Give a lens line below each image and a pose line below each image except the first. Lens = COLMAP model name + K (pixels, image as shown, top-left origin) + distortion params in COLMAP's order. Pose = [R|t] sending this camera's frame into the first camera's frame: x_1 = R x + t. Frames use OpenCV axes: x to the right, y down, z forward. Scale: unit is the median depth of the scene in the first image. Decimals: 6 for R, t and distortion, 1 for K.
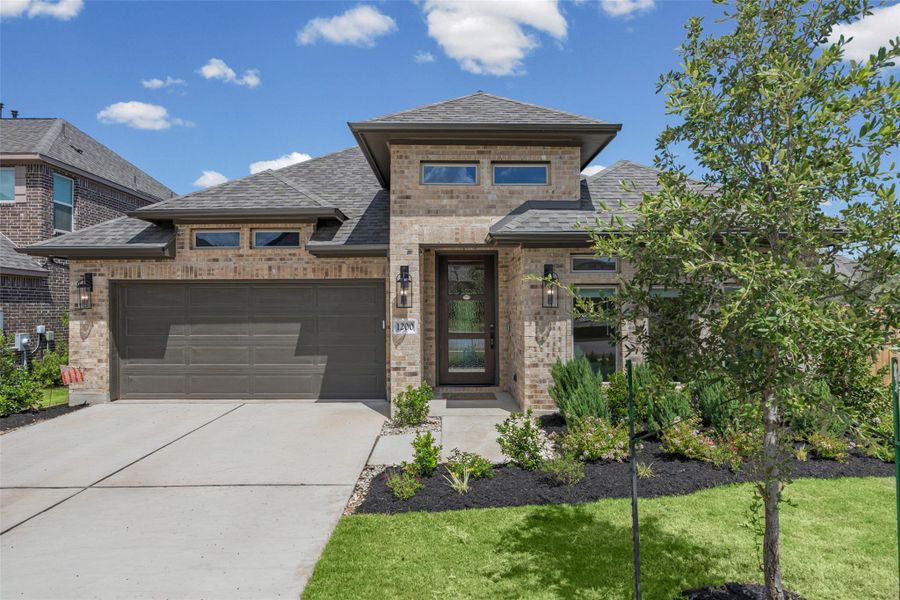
lens RADIAL K [[535.1, 0, 450.0], [0, 535.1, 300.0], [0, 0, 1]] dist [0.000695, 0.000162]
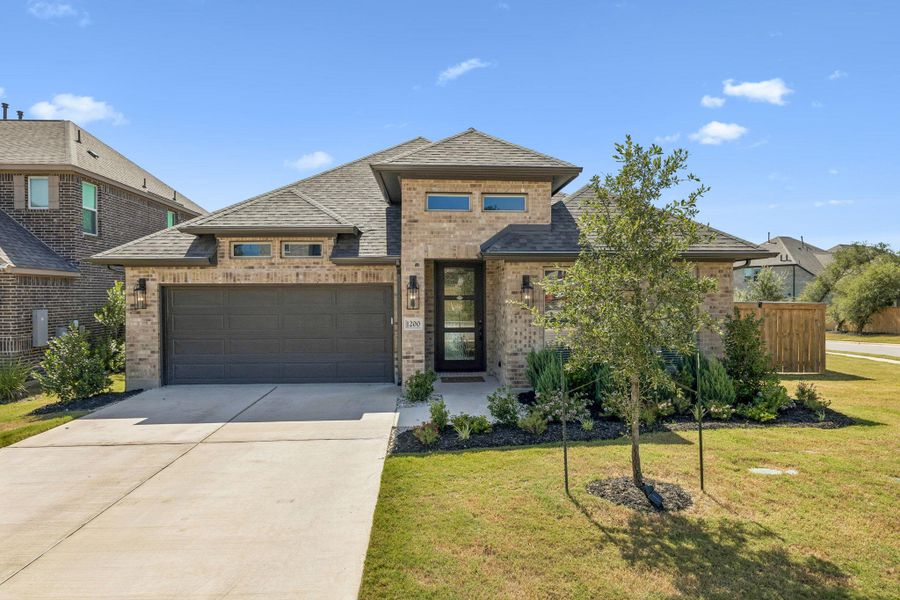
lens RADIAL K [[542.9, 0, 464.9], [0, 542.9, 297.7], [0, 0, 1]] dist [0.001458, 0.000249]
pose [[0.998182, 0.000667, 0.060273, -0.037217], [-0.001874, 0.999799, 0.019971, -0.035526], [-0.060248, -0.020048, 0.997982, -0.266137]]
